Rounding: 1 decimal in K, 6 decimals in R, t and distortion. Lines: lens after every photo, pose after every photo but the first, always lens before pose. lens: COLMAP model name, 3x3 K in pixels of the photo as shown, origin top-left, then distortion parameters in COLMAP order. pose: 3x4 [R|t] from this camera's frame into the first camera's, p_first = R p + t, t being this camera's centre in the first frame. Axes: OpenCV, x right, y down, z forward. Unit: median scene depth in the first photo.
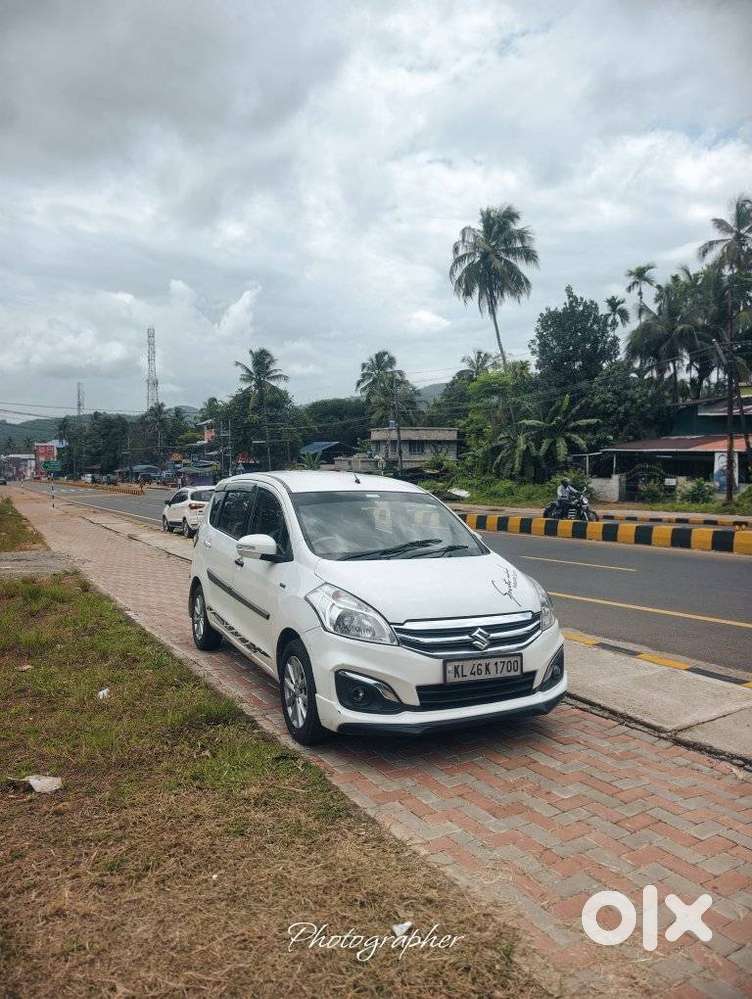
lens RADIAL K [[700.2, 0, 386.1], [0, 700.2, 505.4], [0, 0, 1]] dist [0.034902, -0.073591]
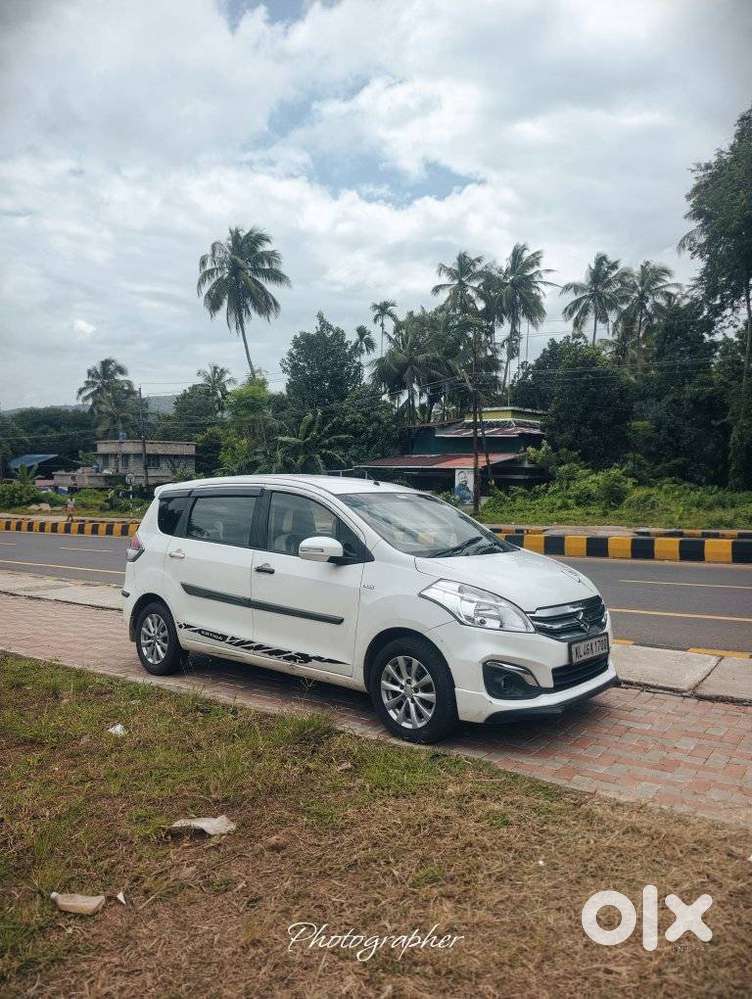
lens RADIAL K [[702.0, 0, 385.9], [0, 702.0, 481.9], [0, 0, 1]] dist [-0.005281, -0.009201]
pose [[0.922219, 0.001994, 0.386664, -0.428983], [0.020226, 0.998369, -0.053388, 0.017394], [-0.386140, 0.057056, 0.920674, 0.068767]]
